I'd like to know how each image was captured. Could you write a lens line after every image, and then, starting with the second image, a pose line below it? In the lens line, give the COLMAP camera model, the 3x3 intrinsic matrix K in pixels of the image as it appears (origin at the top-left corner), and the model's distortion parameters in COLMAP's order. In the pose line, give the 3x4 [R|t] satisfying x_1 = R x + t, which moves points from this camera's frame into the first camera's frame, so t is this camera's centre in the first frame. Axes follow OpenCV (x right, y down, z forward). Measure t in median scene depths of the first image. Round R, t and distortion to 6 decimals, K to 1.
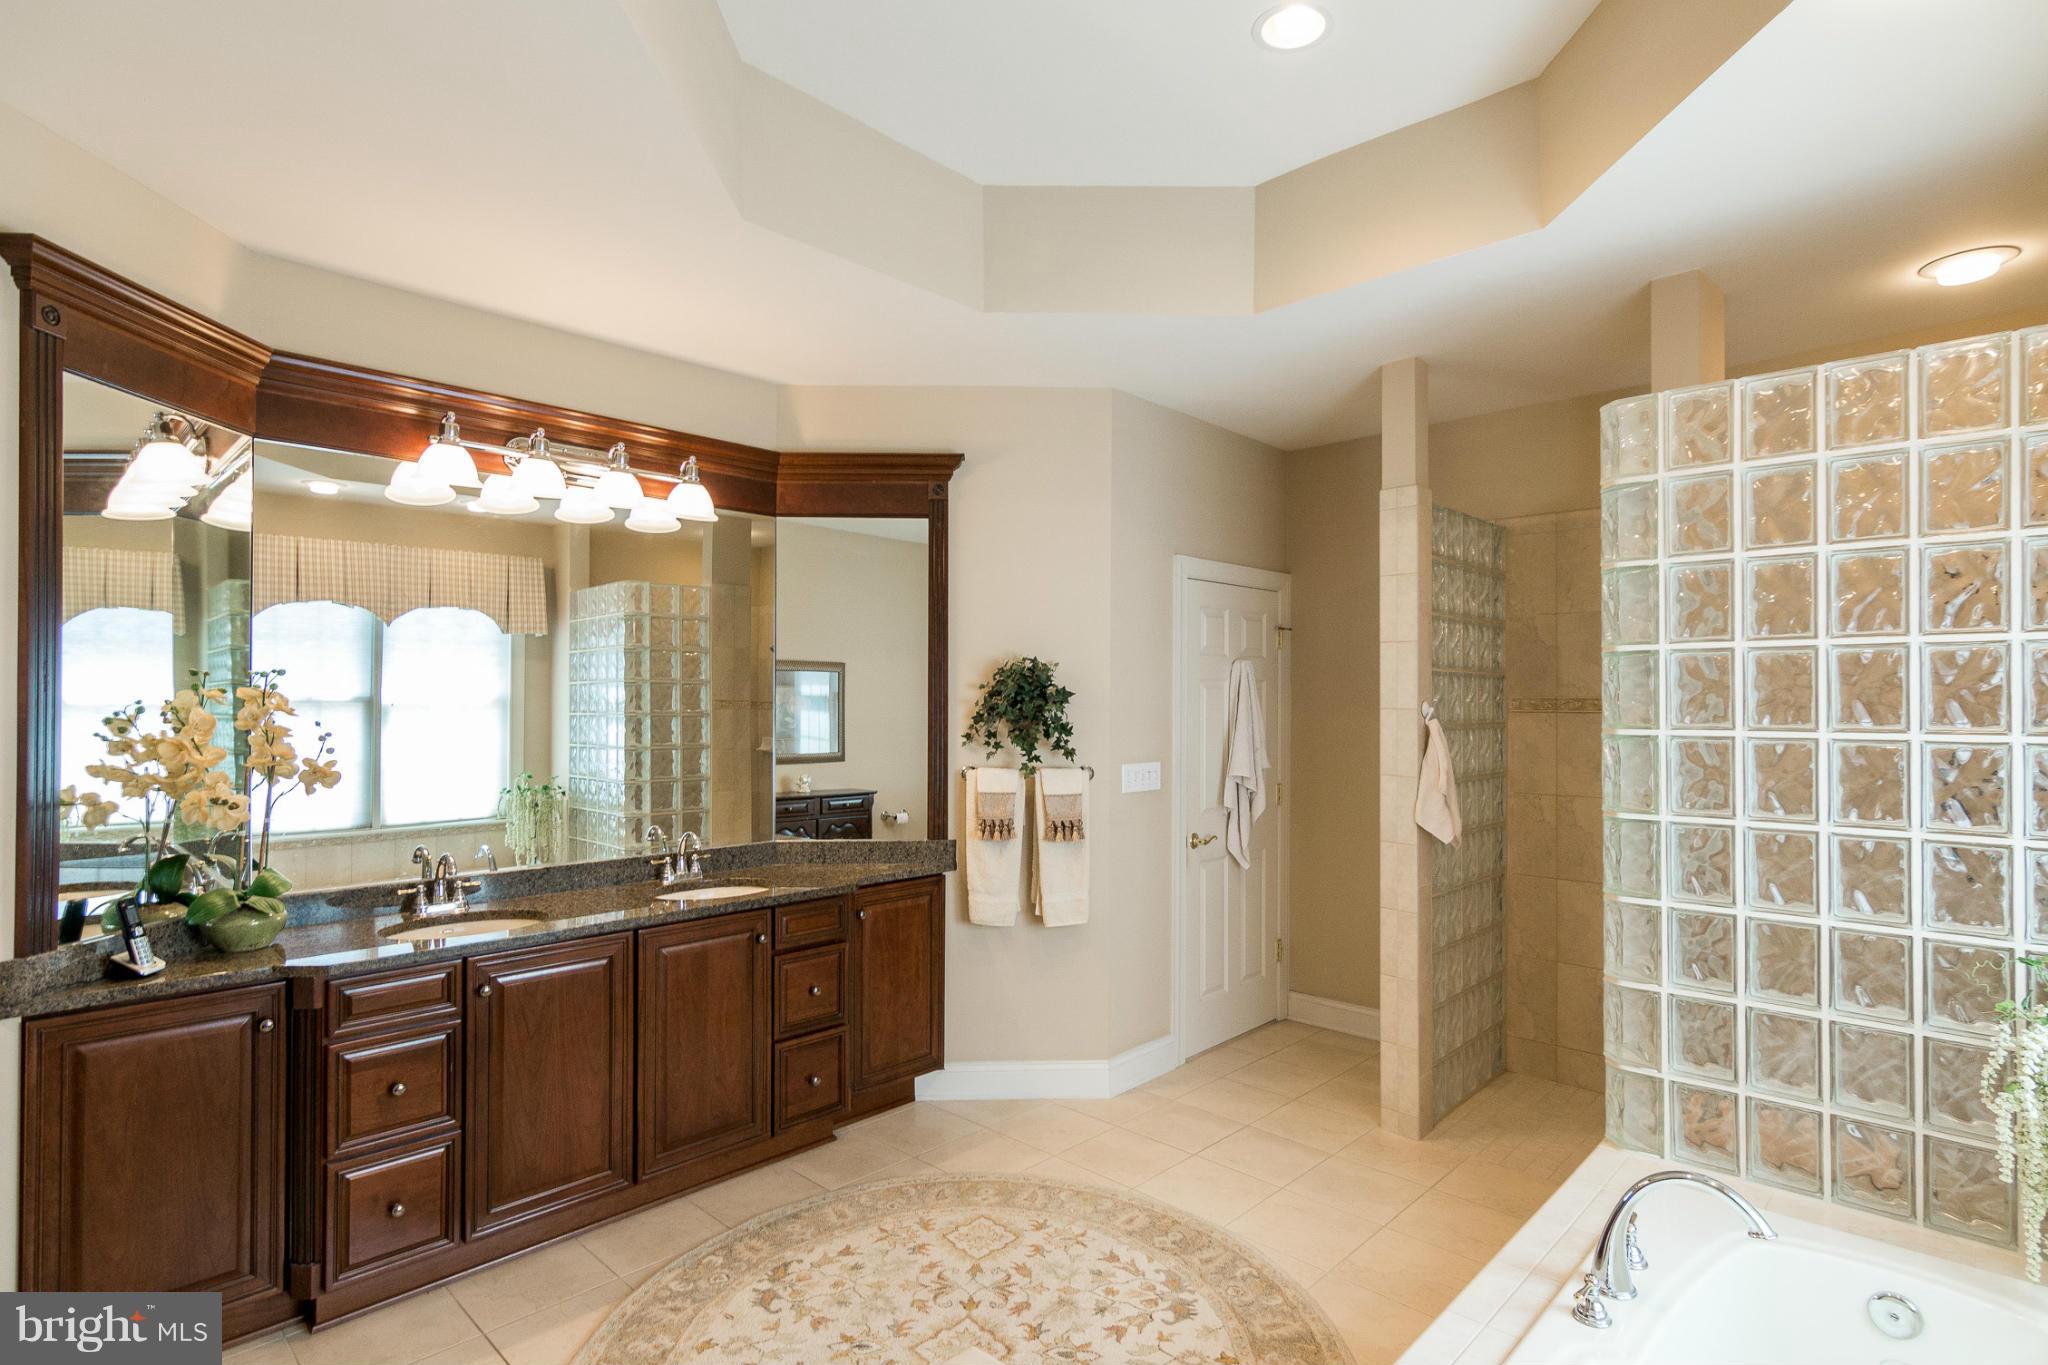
lens RADIAL K [[1050.0, 0, 1060.0], [0, 1050.0, 695.4], [0, 0, 1]] dist [0.002179, 0.000487]
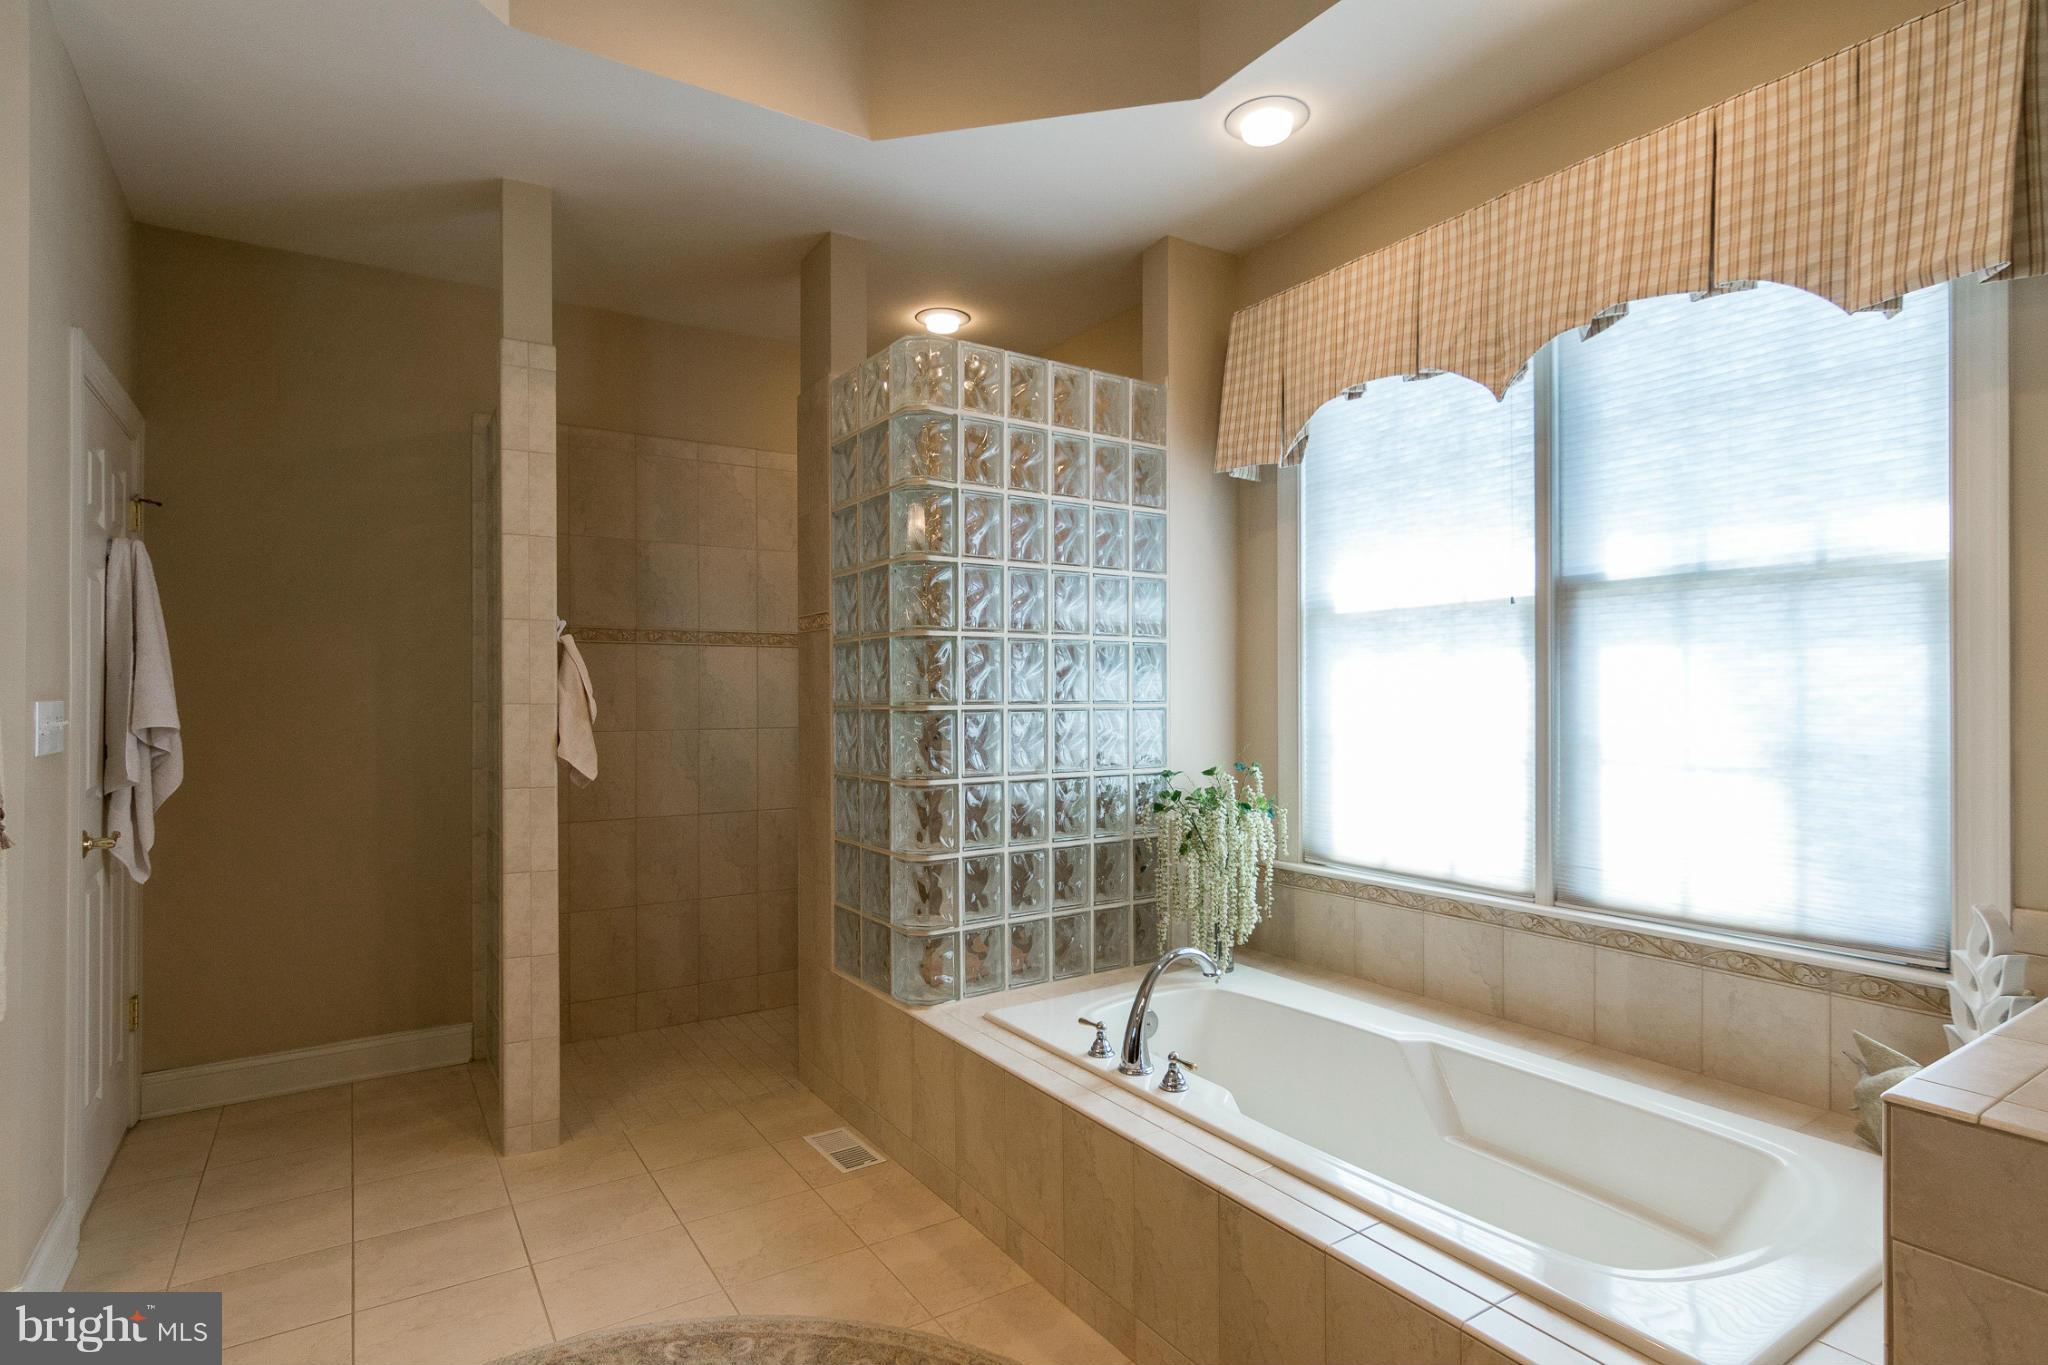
lens RADIAL K [[1050.0, 0, 1060.0], [0, 1050.0, 695.4], [0, 0, 1]] dist [0.002179, 0.000487]
pose [[0.217545, -0.001343, 0.976049, -0.474174], [-0.005124, 0.999984, 0.002518, 0.083860], [-0.976037, -0.005549, 0.217534, 0.556238]]
